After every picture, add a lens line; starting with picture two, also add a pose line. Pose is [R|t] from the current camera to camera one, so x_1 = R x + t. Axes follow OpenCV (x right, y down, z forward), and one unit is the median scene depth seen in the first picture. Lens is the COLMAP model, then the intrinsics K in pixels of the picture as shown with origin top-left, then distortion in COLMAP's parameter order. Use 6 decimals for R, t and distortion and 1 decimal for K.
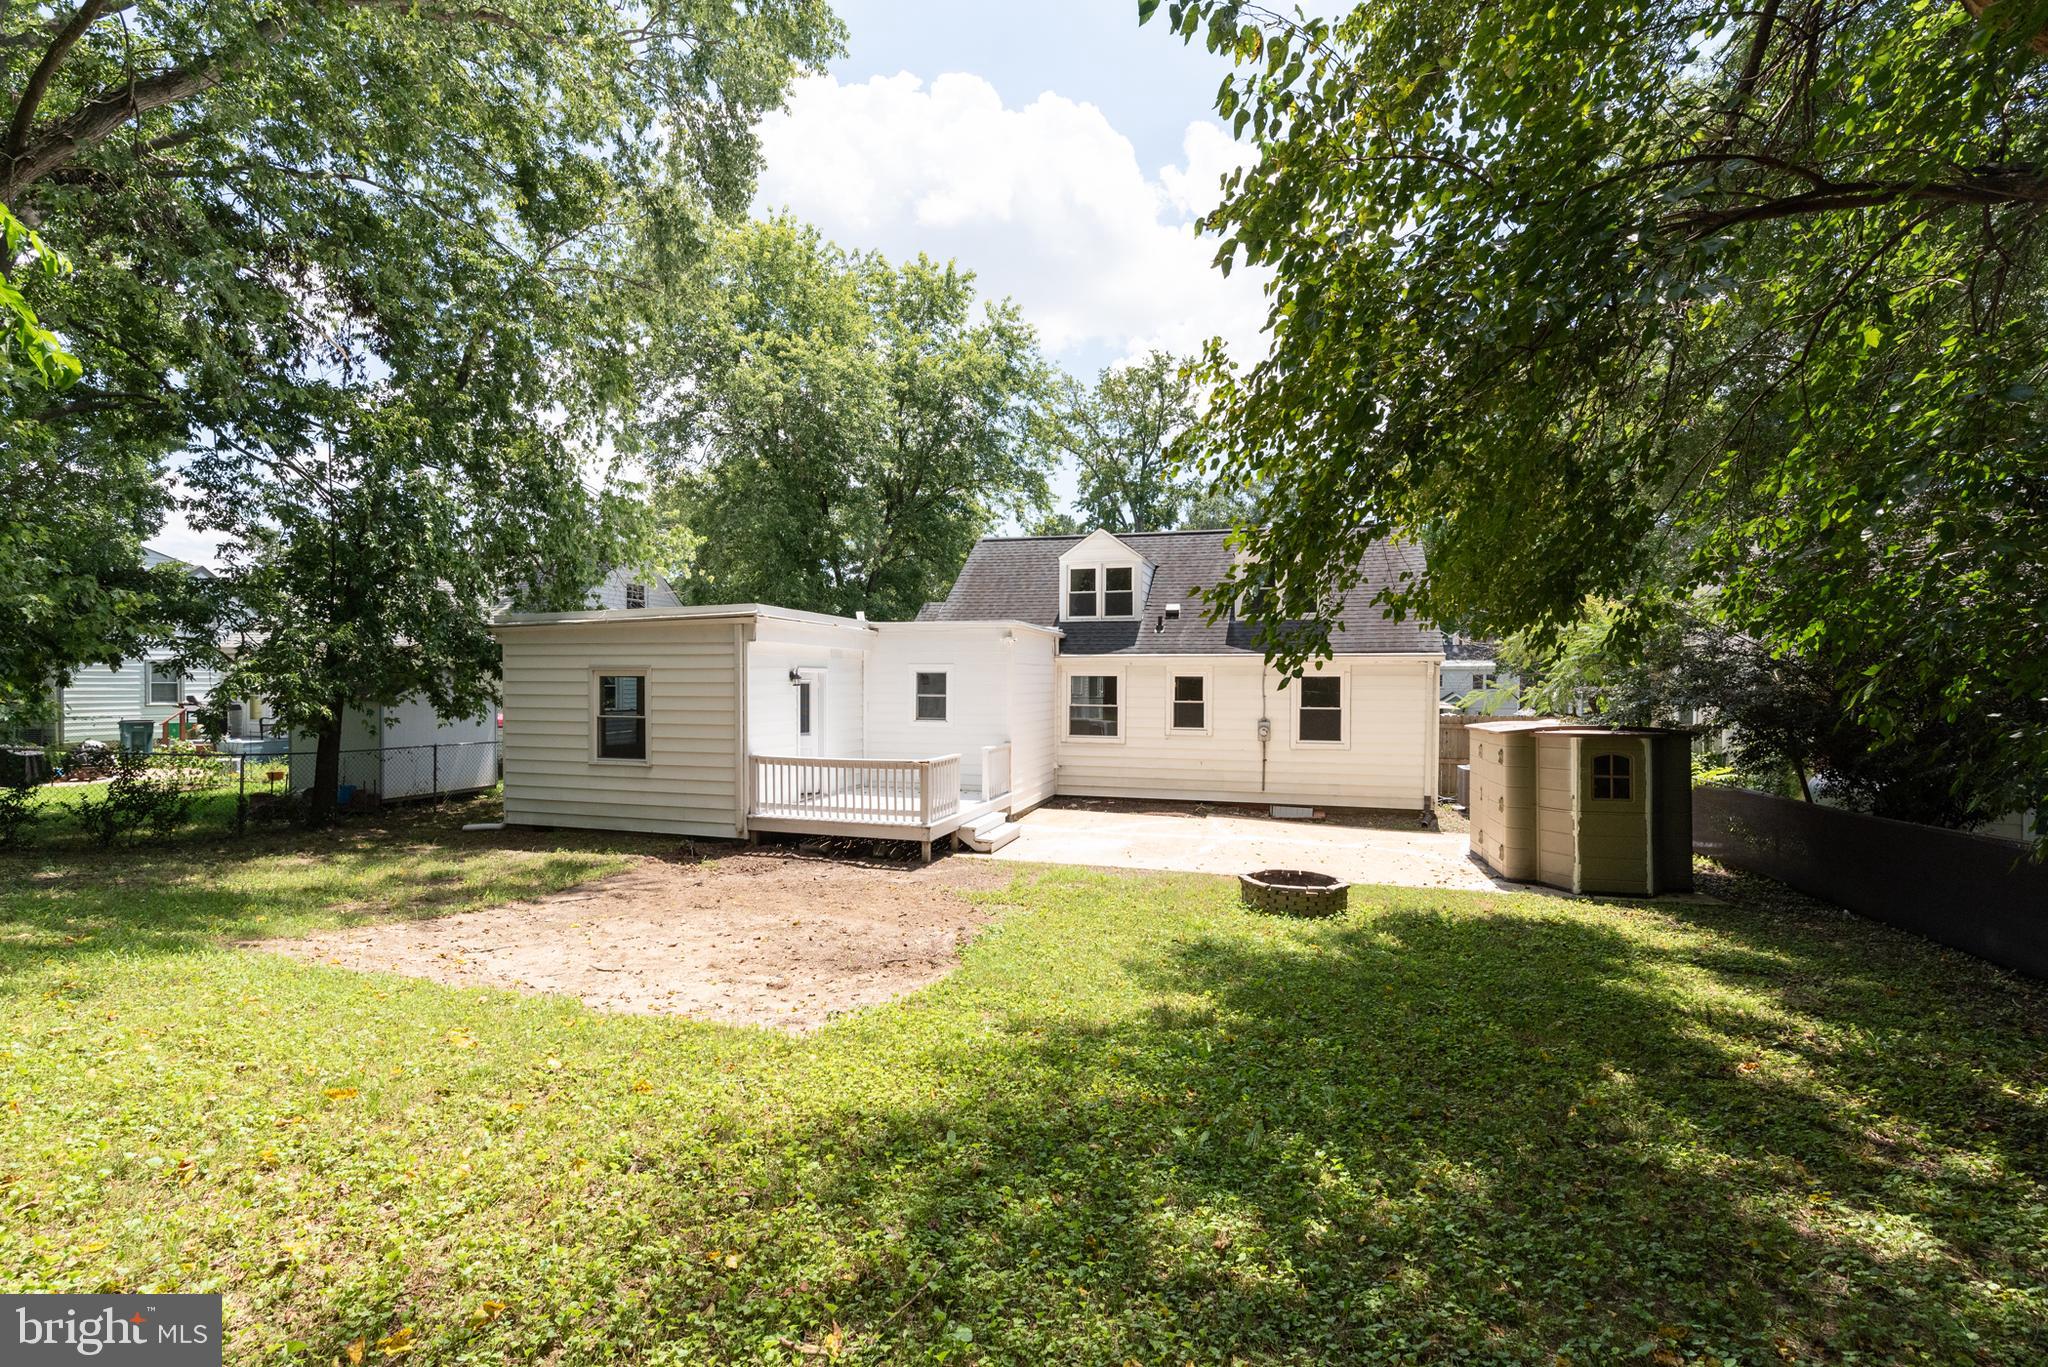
lens RADIAL K [[877.2, 0, 1024.0], [0, 877.2, 683.5], [0, 0, 1]] dist [0.001611, 0.000038]
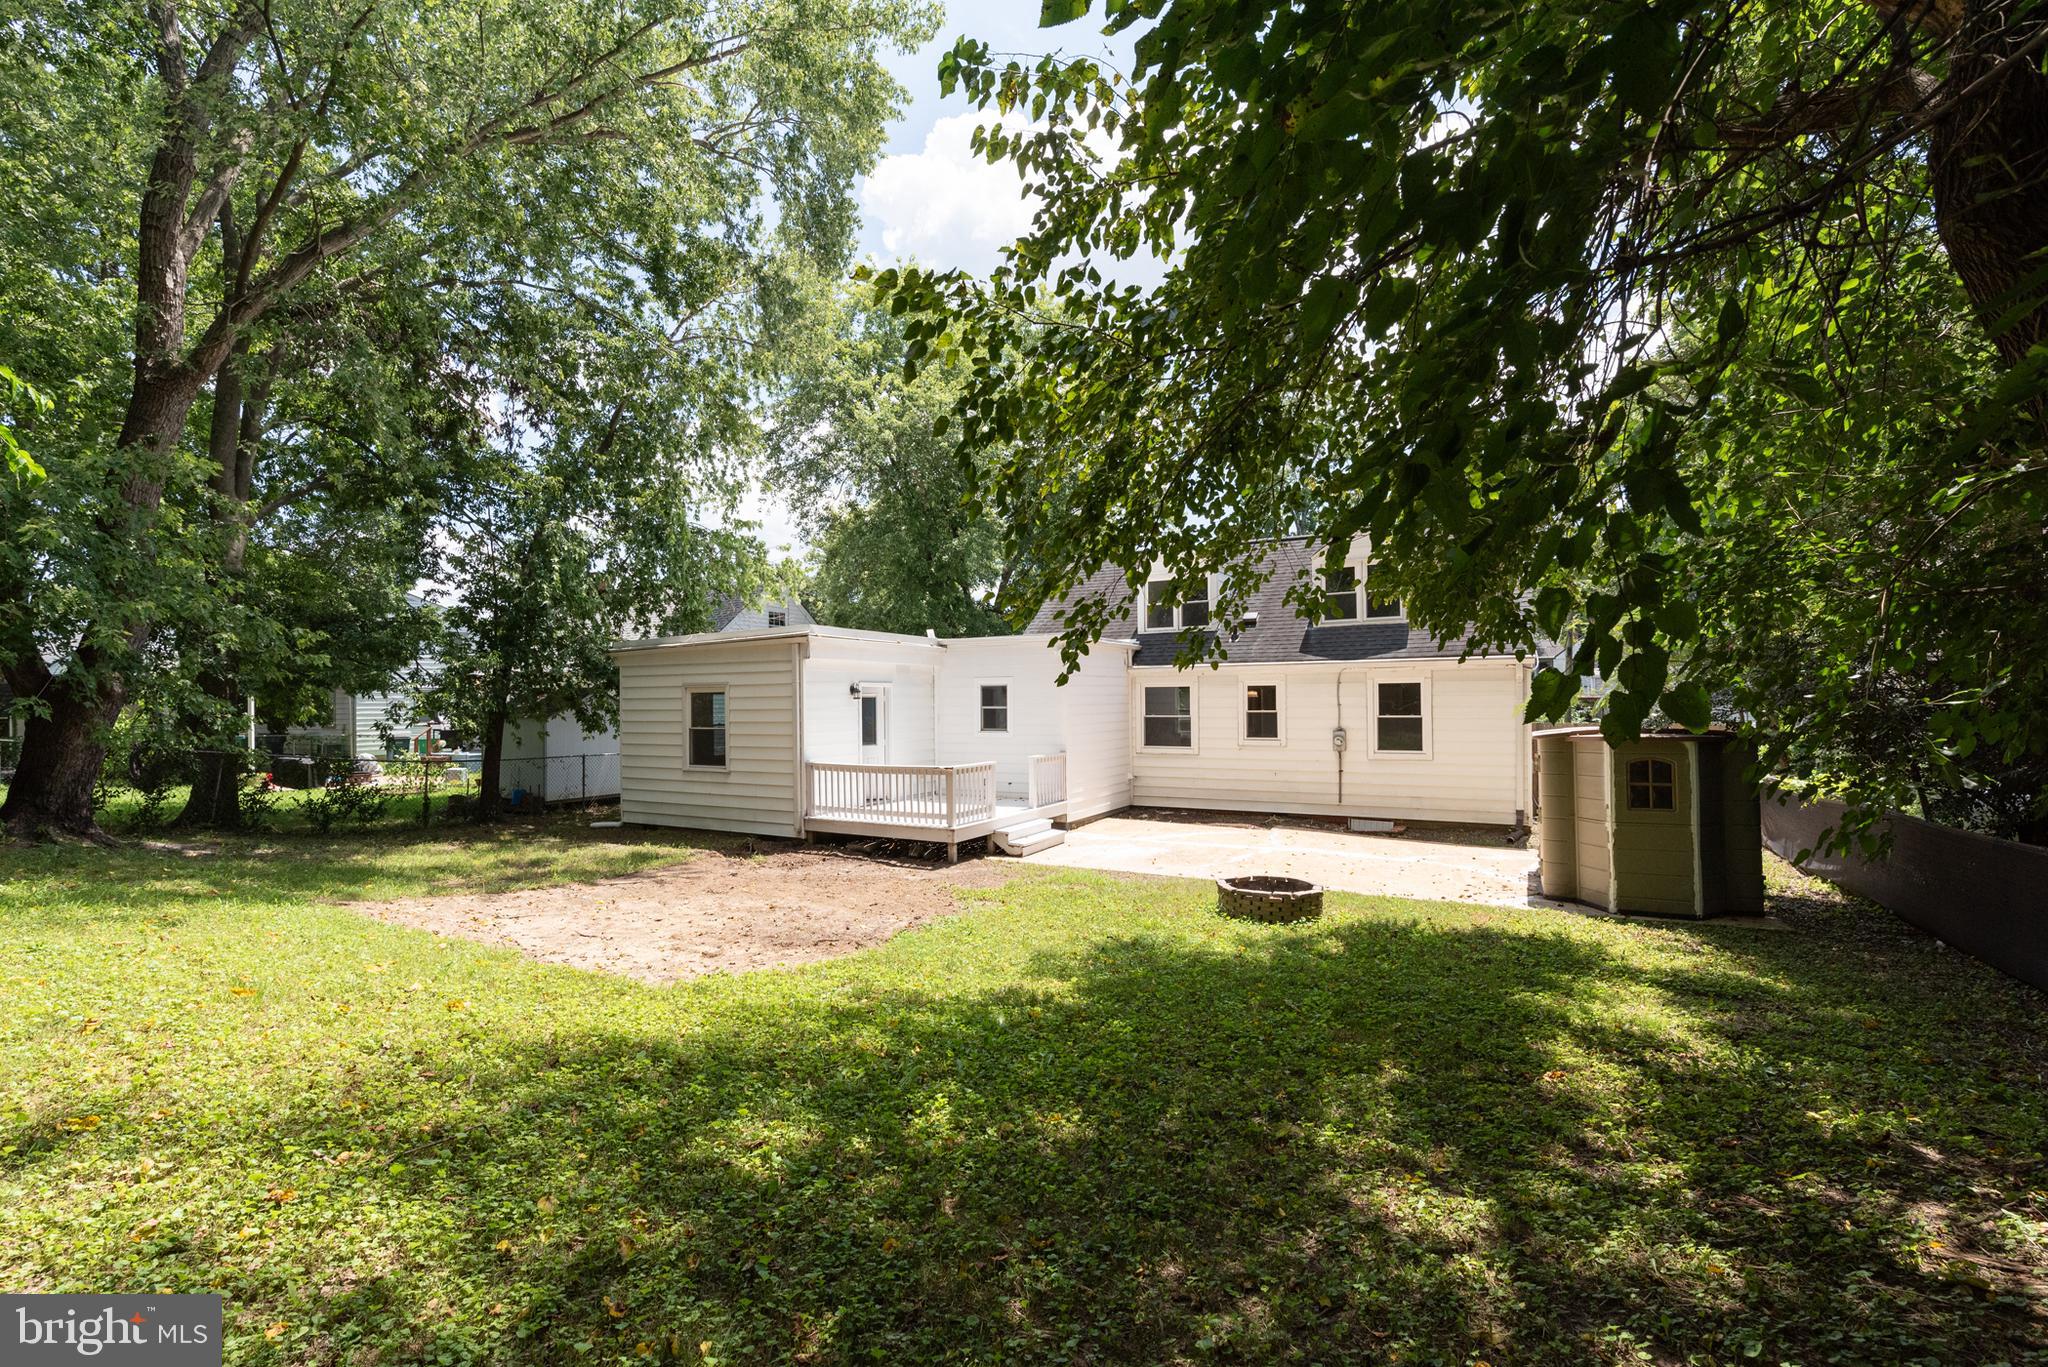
lens RADIAL K [[877.2, 0, 1024.0], [0, 877.2, 683.5], [0, 0, 1]] dist [0.001611, 0.000038]
pose [[0.977638, -0.017445, -0.209569, 0.175681], [0.013113, 0.999671, -0.022045, 0.010216], [0.209885, 0.018804, 0.977545, -0.019575]]
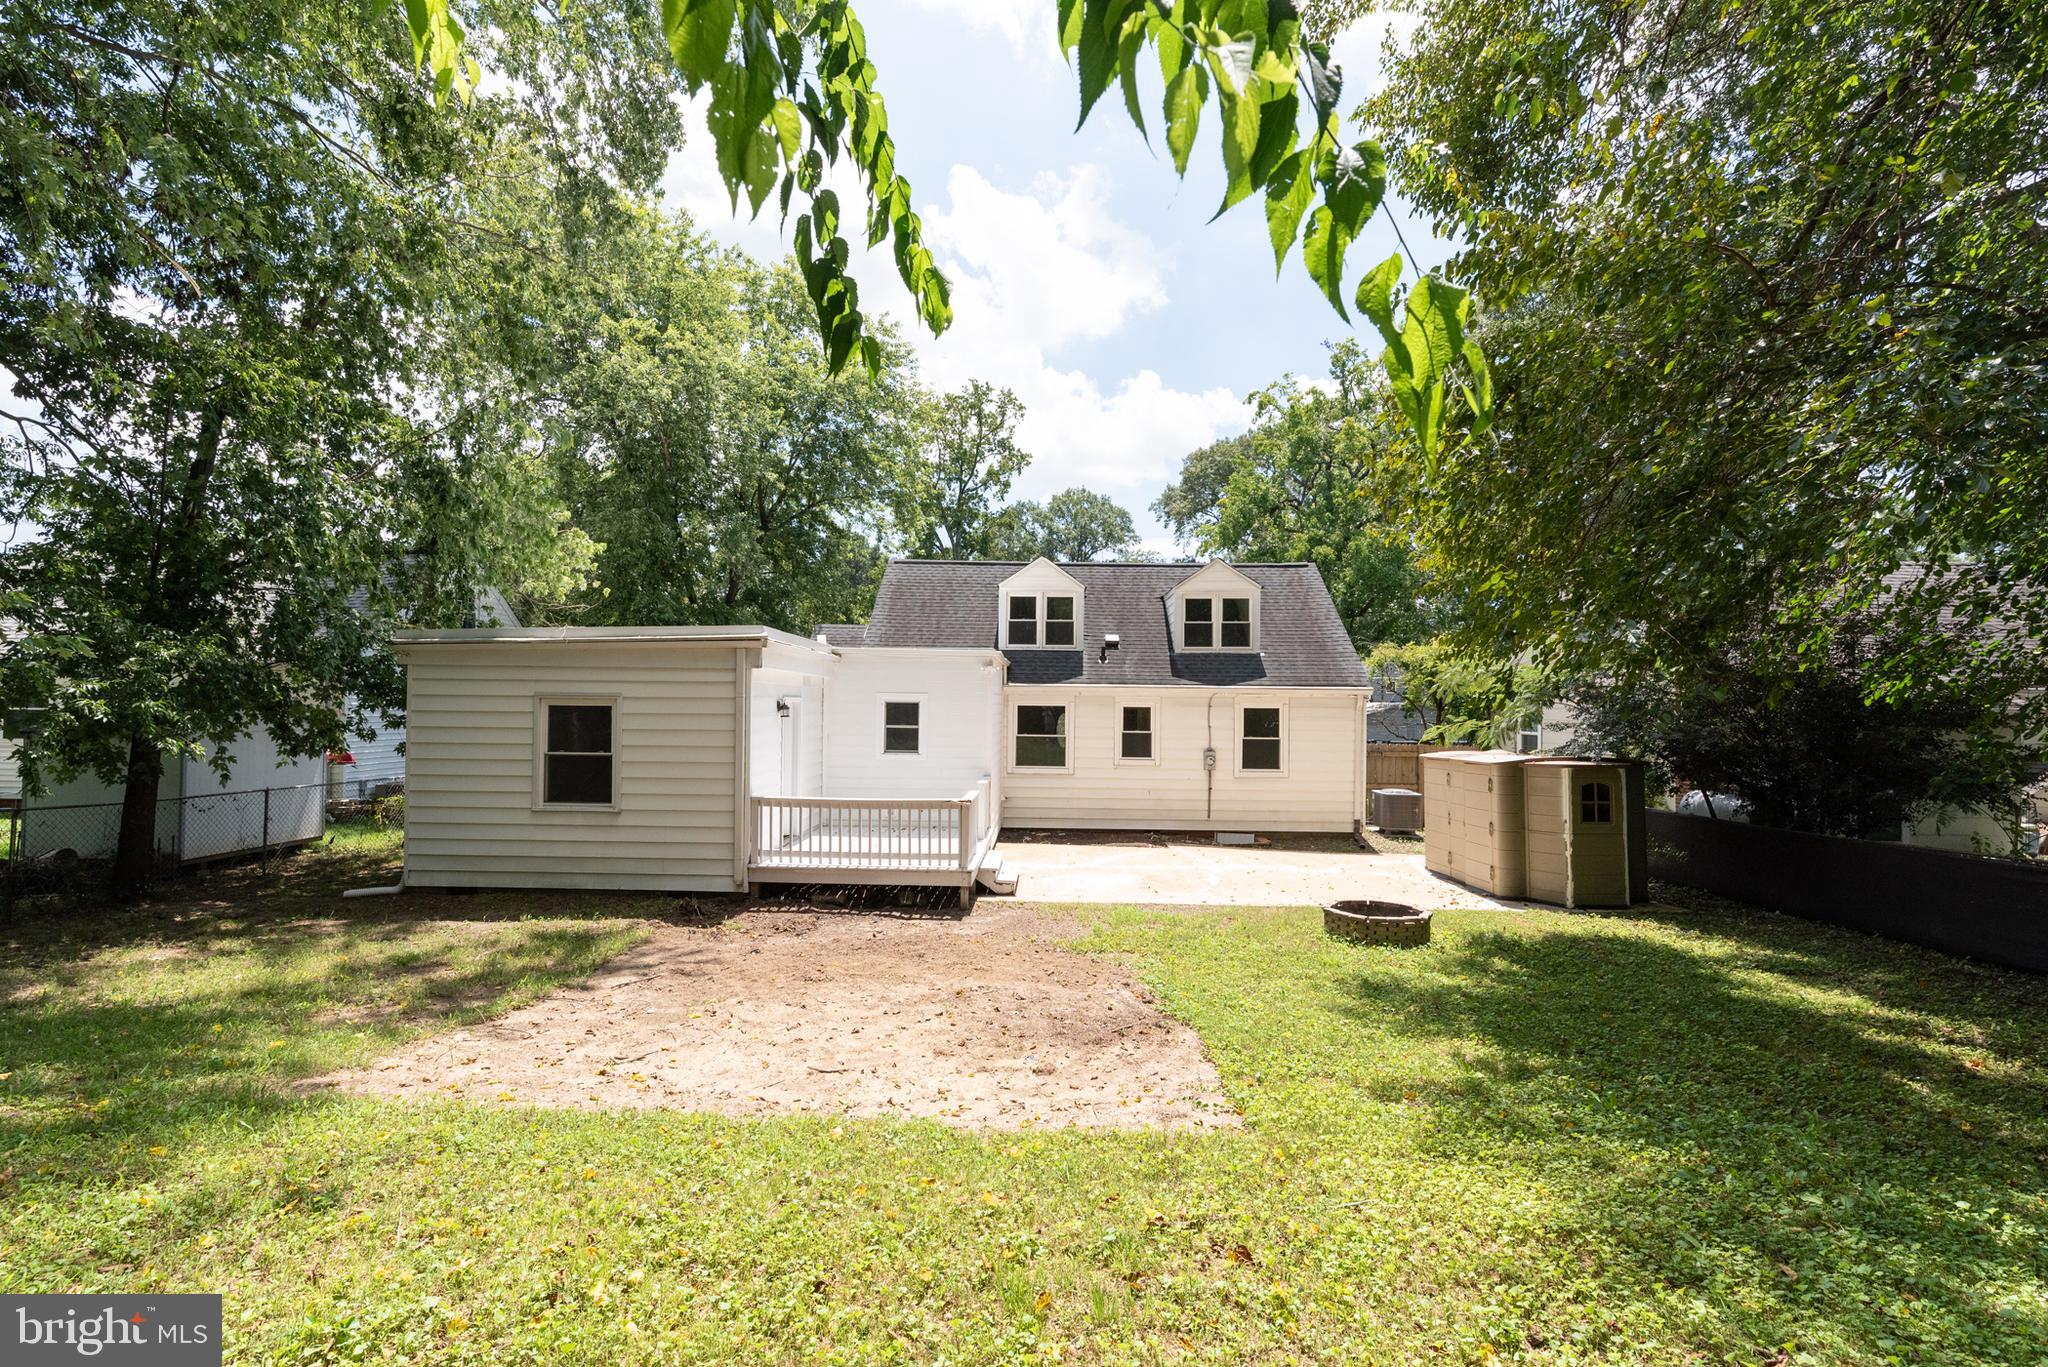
lens RADIAL K [[877.2, 0, 1024.0], [0, 877.2, 683.5], [0, 0, 1]] dist [0.001611, 0.000038]
pose [[0.967511, 0.012279, 0.252530, -0.254299], [-0.005752, 0.999630, -0.026568, -0.009688], [-0.252763, 0.024252, 0.967224, 0.069656]]
